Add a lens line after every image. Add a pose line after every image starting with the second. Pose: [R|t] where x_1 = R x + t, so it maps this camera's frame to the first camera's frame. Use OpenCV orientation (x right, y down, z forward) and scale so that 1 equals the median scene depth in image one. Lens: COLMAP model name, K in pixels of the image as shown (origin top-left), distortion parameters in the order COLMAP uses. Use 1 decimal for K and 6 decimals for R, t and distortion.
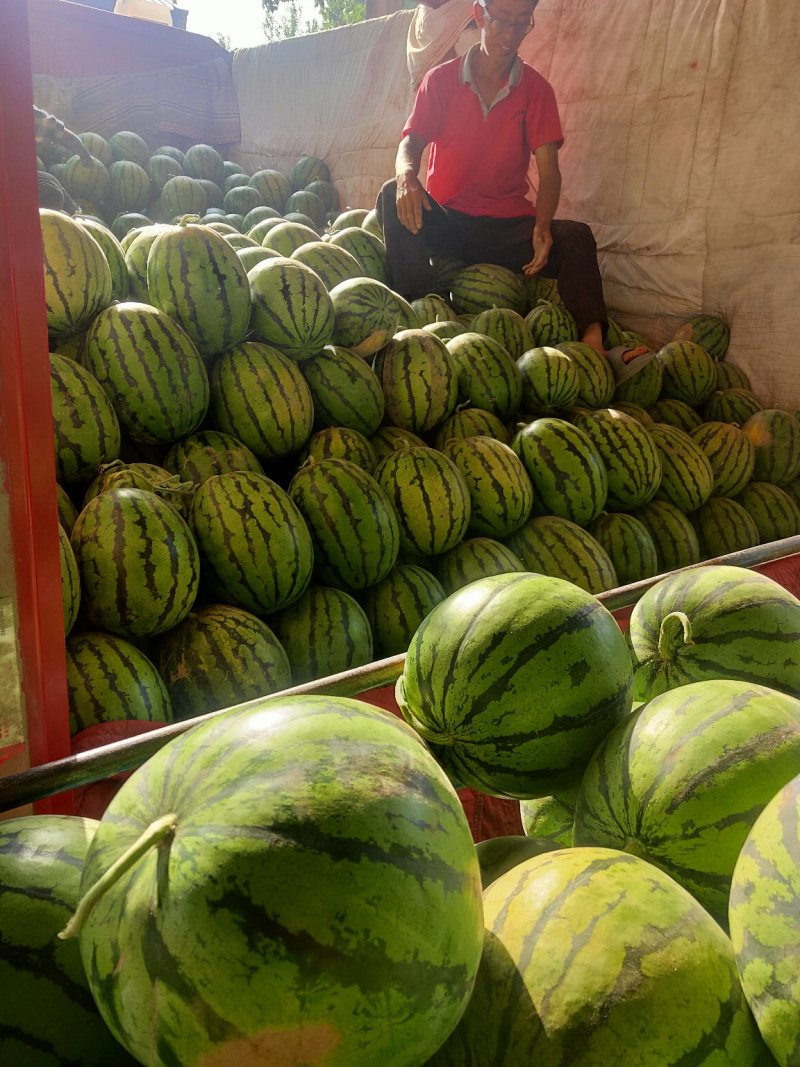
lens RADIAL K [[824.7, 0, 389.0], [0, 824.7, 534.7], [0, 0, 1]] dist [0.030163, -0.010720]
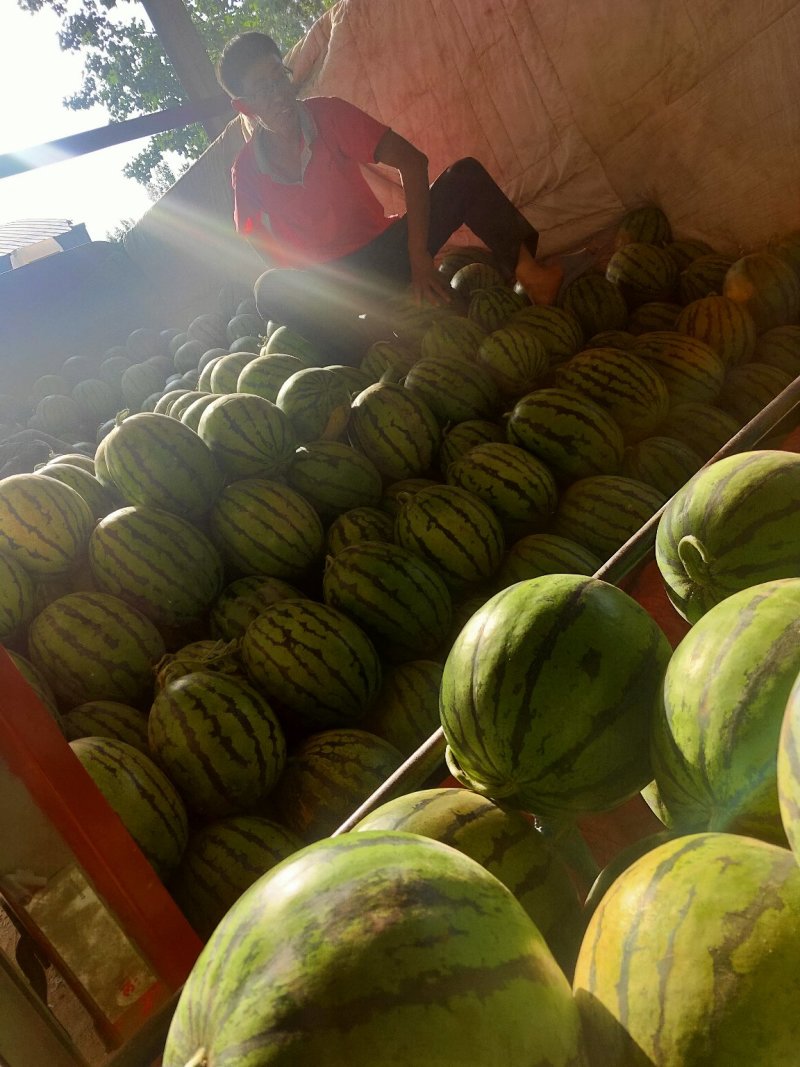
lens RADIAL K [[824.2, 0, 390.7], [0, 824.2, 531.7], [0, 0, 1]] dist [0.025848, 0.001051]
pose [[0.859481, -0.499866, -0.106892, 0.109471], [0.493239, 0.865897, -0.083291, 0.001103], [0.134192, 0.018864, 0.990776, 0.016331]]
